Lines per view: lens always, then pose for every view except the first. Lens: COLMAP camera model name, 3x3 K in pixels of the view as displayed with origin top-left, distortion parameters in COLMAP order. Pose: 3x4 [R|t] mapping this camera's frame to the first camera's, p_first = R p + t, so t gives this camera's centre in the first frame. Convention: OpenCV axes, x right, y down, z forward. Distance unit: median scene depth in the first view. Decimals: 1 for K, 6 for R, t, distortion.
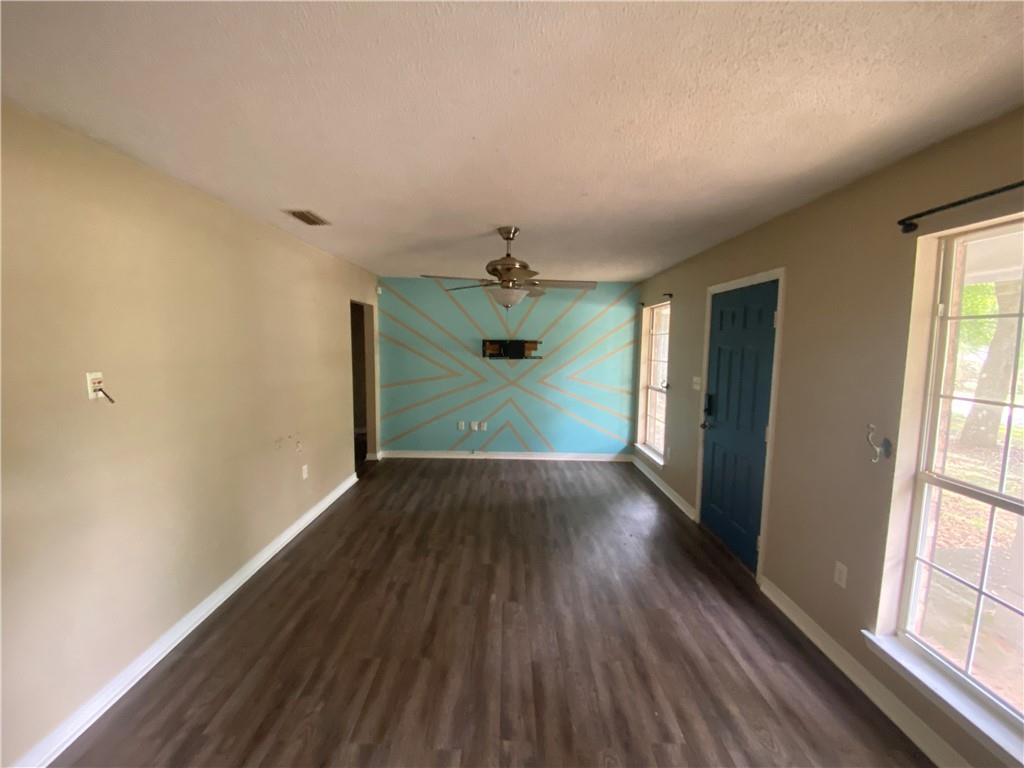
lens RADIAL K [[413.6, 0, 514.2], [0, 413.6, 379.6], [0, 0, 1]] dist [-0.020559, -0.000485]
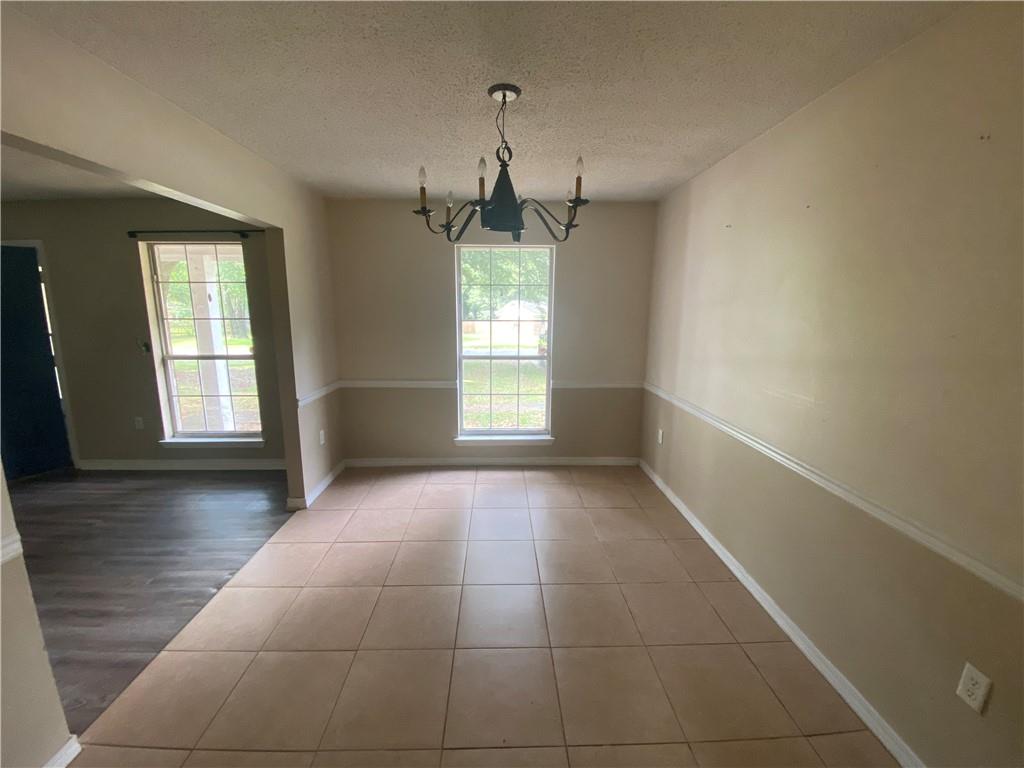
lens RADIAL K [[413.6, 0, 511.7], [0, 413.6, 378.9], [0, 0, 1]] dist [-0.020559, -0.000485]
pose [[-0.018376, -0.199834, 0.979658, -1.128629], [0.079565, 0.976423, 0.200666, 0.063159], [-0.996660, 0.081633, -0.002043, -0.787936]]
